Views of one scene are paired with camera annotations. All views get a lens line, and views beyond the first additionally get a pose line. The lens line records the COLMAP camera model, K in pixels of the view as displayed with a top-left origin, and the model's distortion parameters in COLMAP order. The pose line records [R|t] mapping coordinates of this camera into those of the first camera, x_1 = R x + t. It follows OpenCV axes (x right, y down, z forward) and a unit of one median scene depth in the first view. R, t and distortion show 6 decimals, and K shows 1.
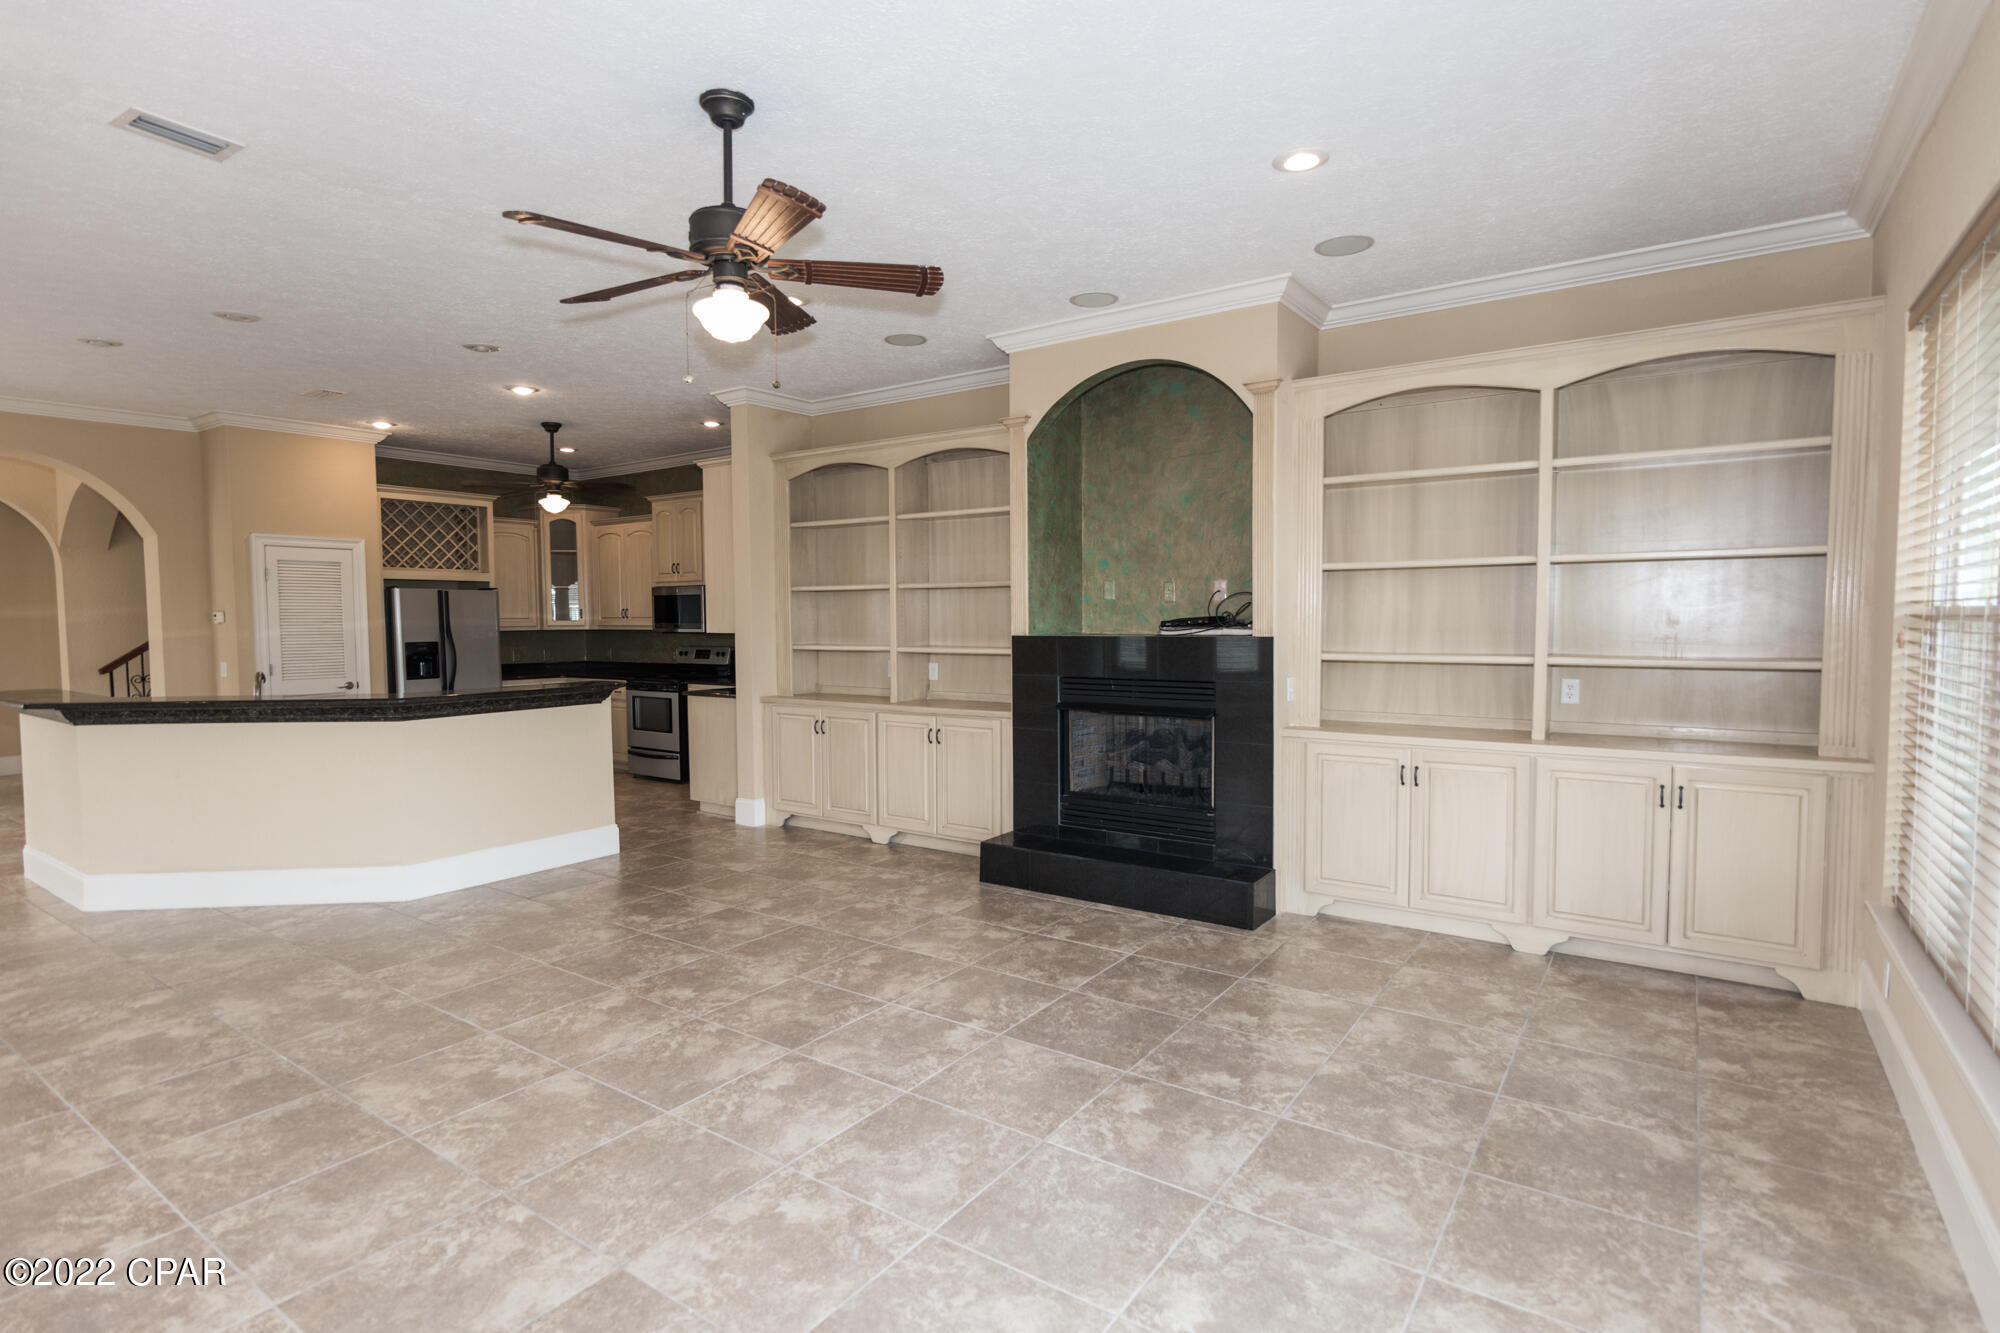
lens RADIAL K [[962.0, 0, 992.7], [0, 962.0, 667.5], [0, 0, 1]] dist [0.001509, 0.000033]
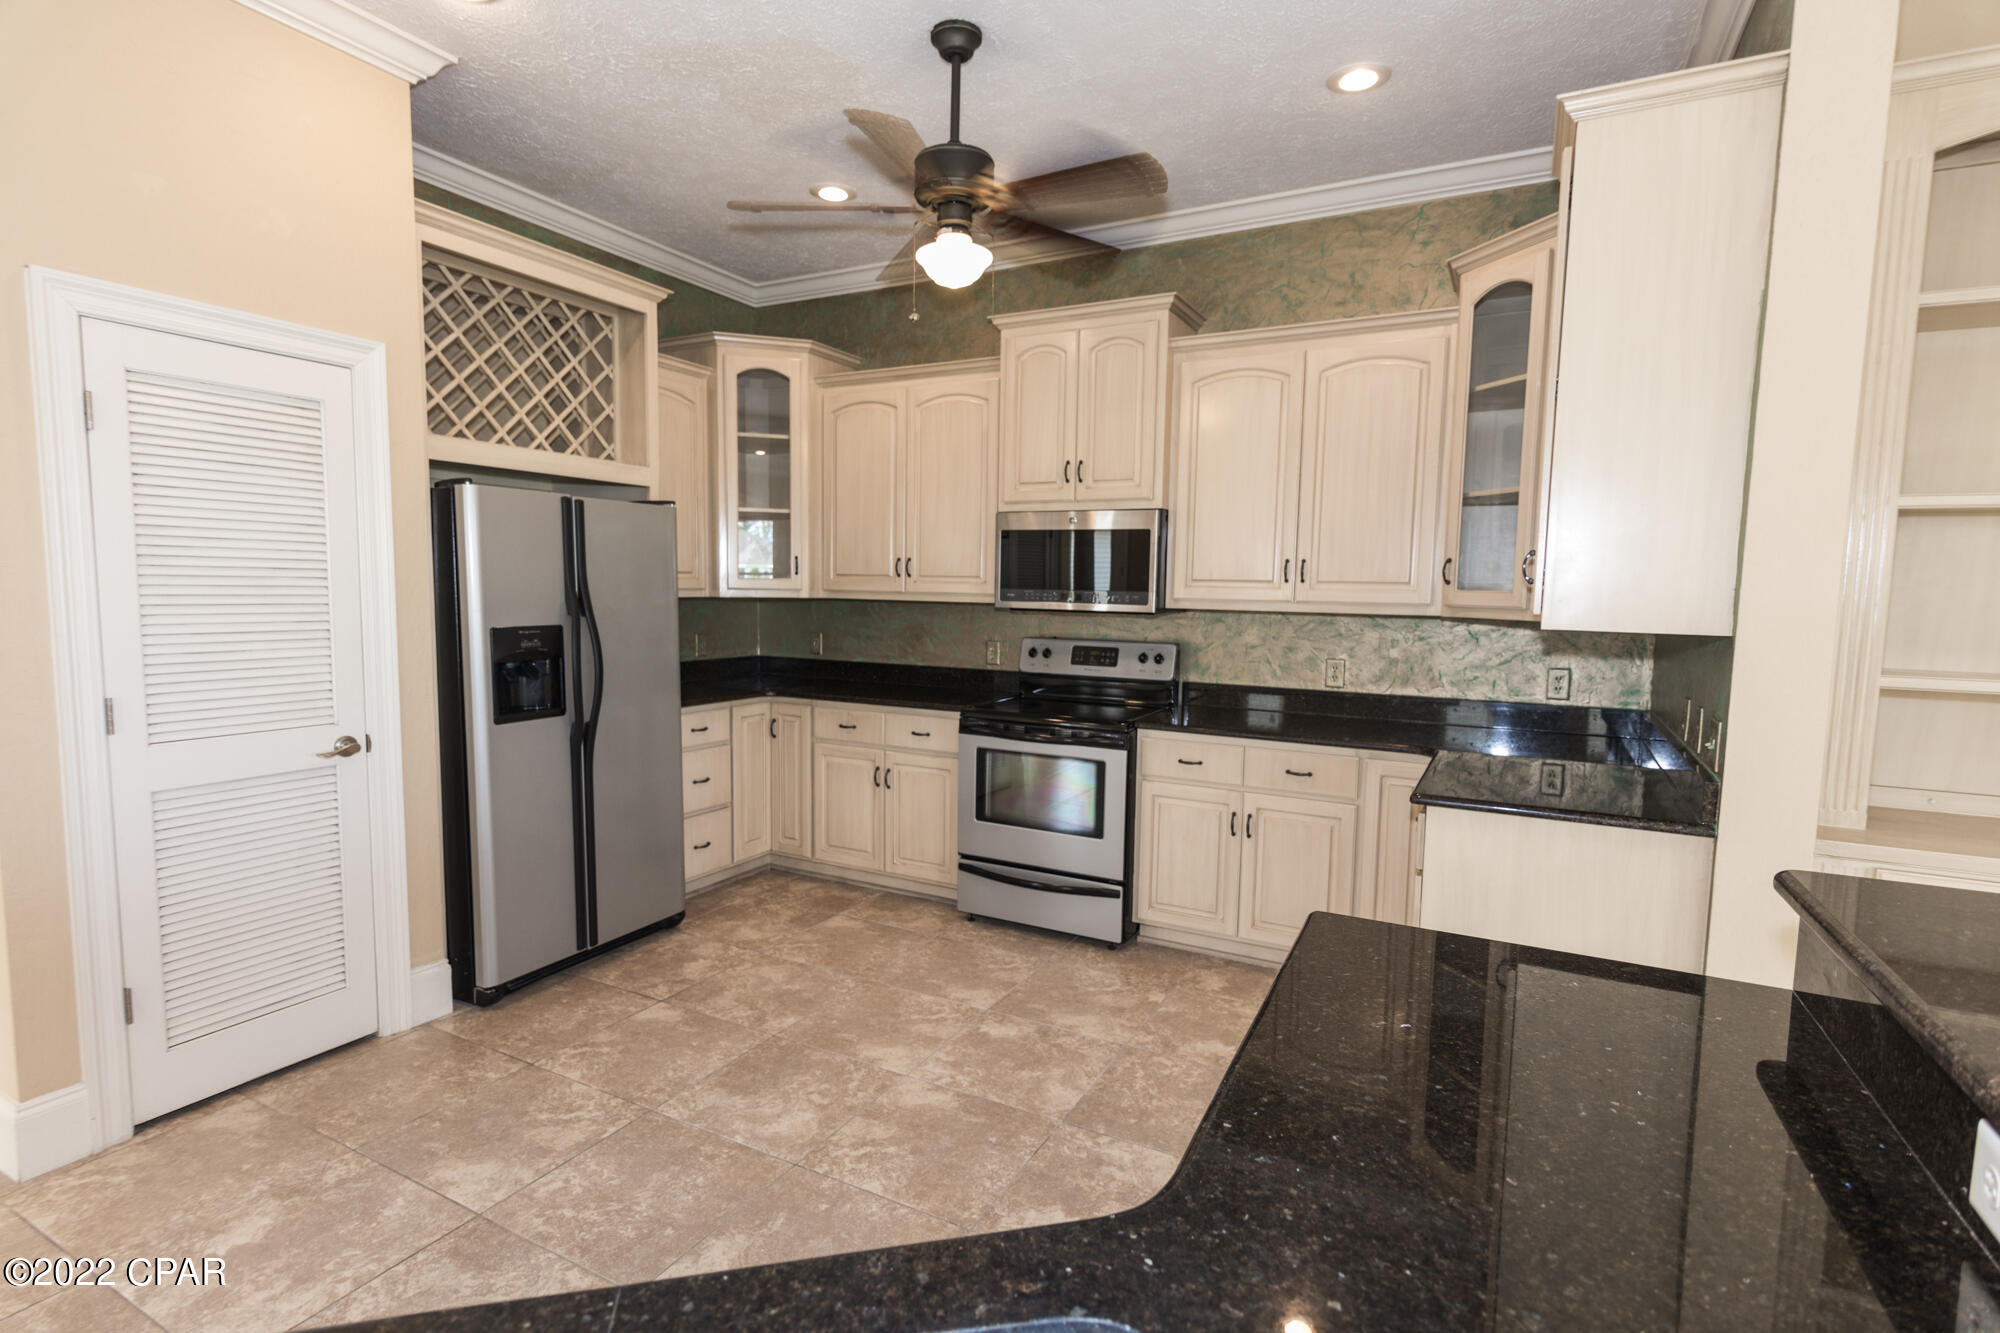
lens RADIAL K [[953.0, 0, 1000.0], [0, 953.0, 666.5], [0, 0, 1]] dist [0.008628, 0.000046]
pose [[0.992708, 0.013460, 0.119790, -0.415578], [-0.017656, 0.999265, 0.034034, -0.024731], [-0.119243, -0.035901, 0.992216, 0.546167]]
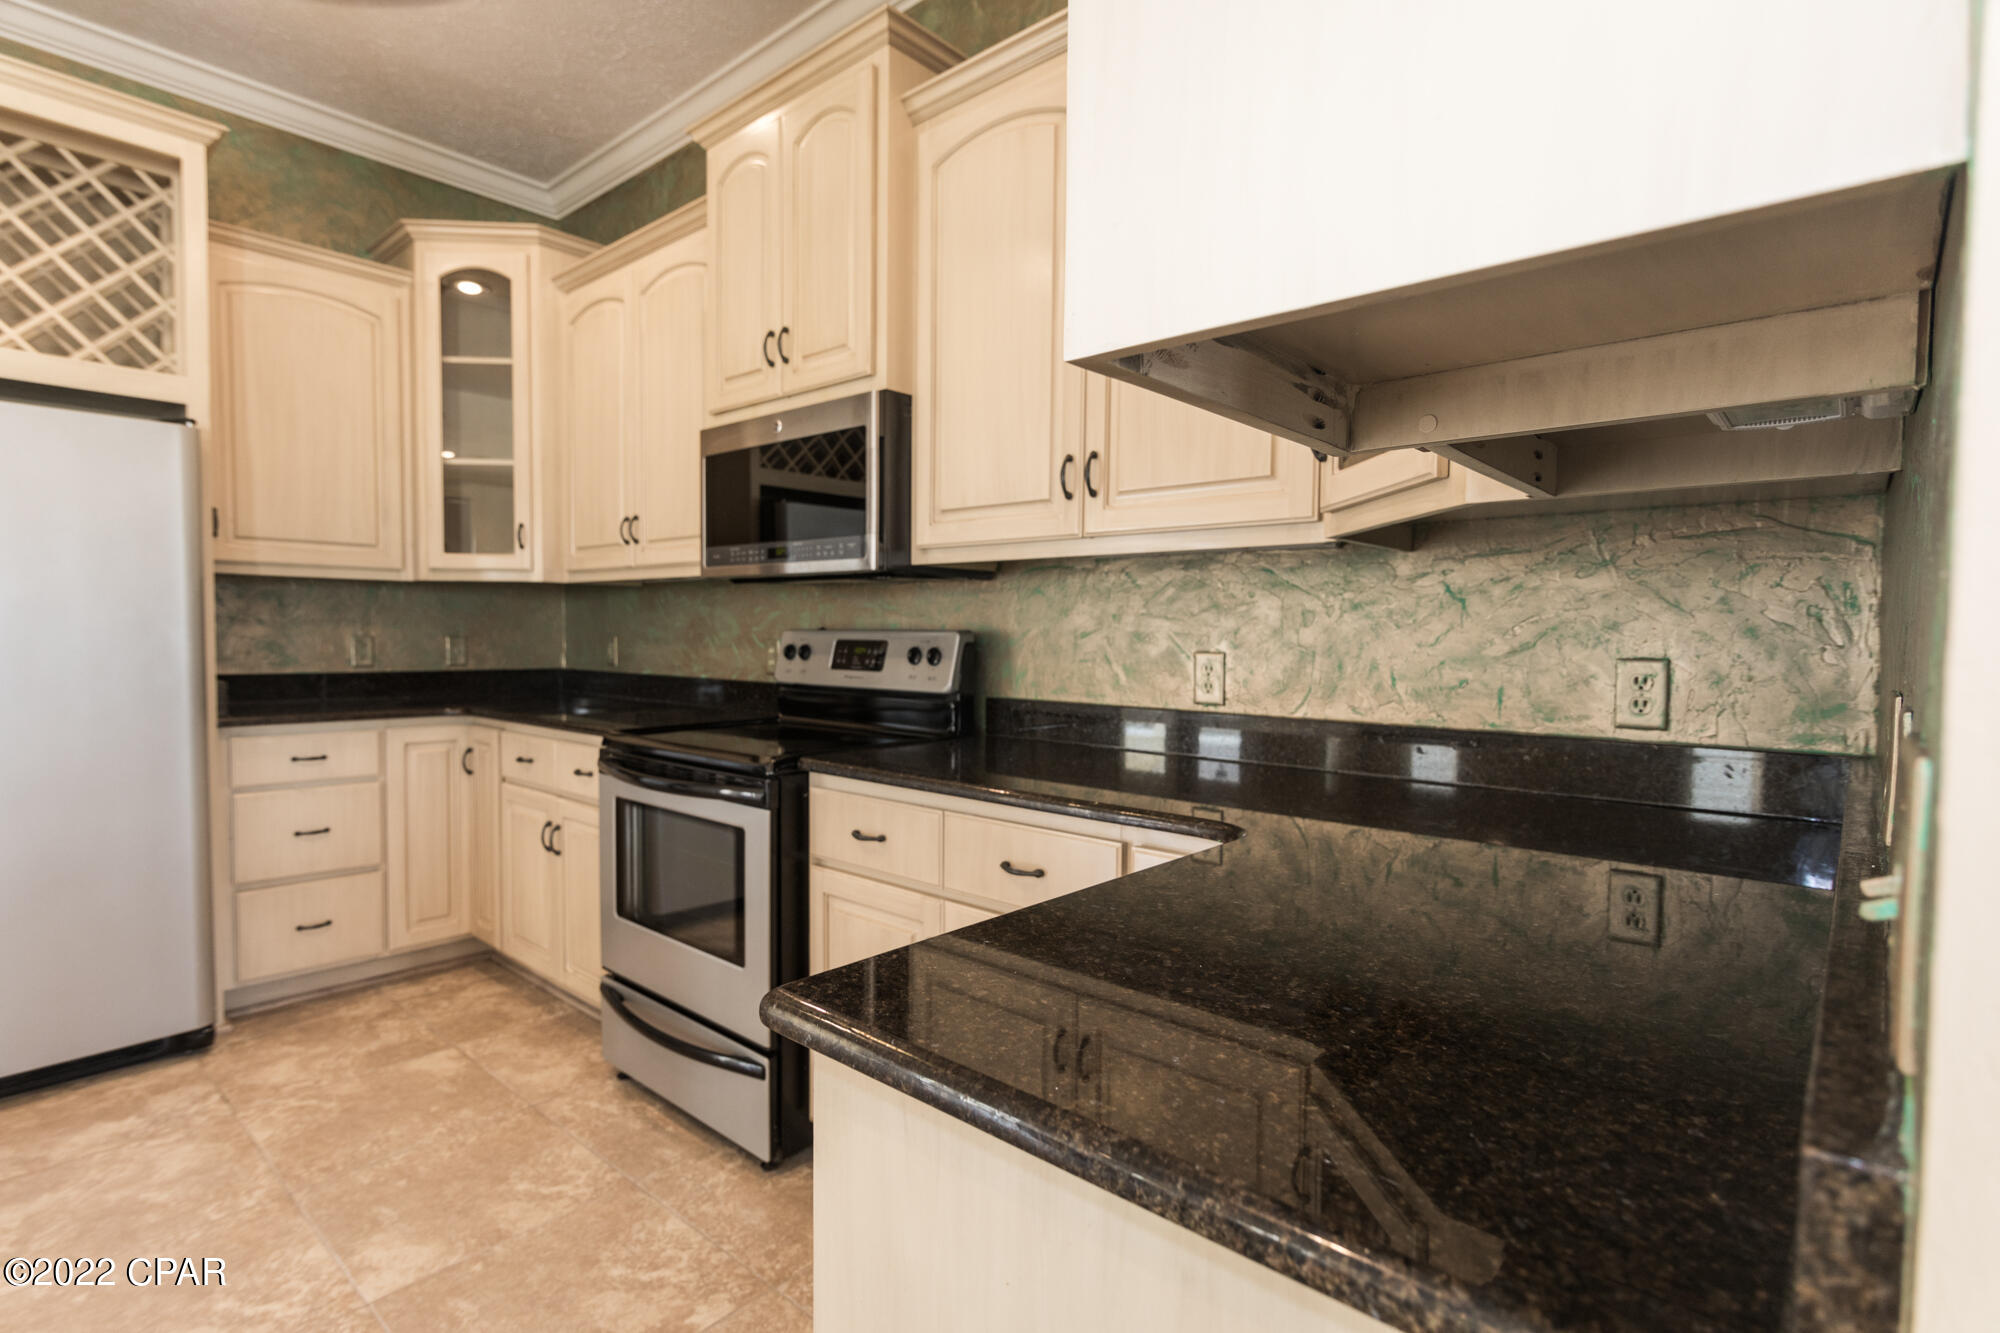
lens RADIAL K [[962.0, 0, 992.7], [0, 962.0, 667.5], [0, 0, 1]] dist [0.001509, 0.000033]
pose [[0.993701, 0.020583, -0.110162, -0.232935], [-0.021975, 0.999693, -0.011442, -0.007755], [0.109893, 0.013791, 0.993848, 0.725985]]
